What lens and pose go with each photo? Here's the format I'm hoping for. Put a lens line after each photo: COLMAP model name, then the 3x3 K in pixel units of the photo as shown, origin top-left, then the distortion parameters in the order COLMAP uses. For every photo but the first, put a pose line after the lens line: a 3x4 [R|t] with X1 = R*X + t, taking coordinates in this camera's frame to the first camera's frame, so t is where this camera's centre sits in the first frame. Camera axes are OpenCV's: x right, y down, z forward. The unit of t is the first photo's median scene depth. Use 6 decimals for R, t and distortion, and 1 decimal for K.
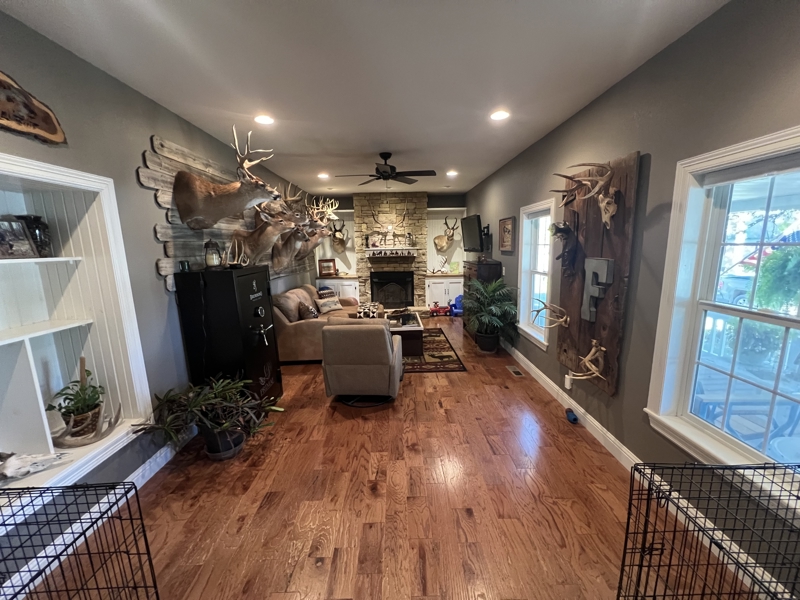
lens RADIAL K [[320.3, 0, 399.8], [0, 320.3, 300.9], [0, 0, 1]] dist [0.000513, 0.000118]
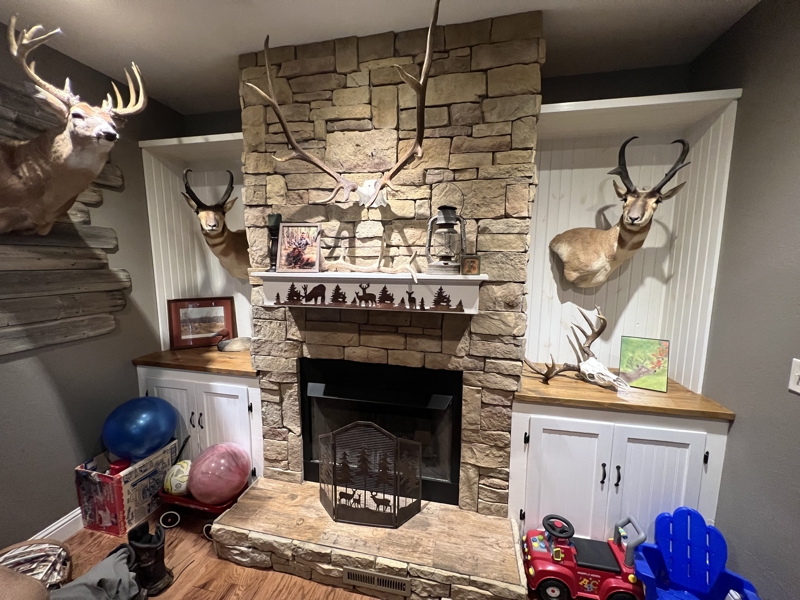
lens RADIAL K [[320.3, 0, 401.9], [0, 320.3, 299.9], [0, 0, 1]] dist [0.000513, 0.000118]
pose [[0.976633, 0.053134, -0.208243, 0.045824], [-0.063259, 0.997102, -0.042261, -0.133387], [0.205394, 0.054447, 0.977164, 0.756951]]
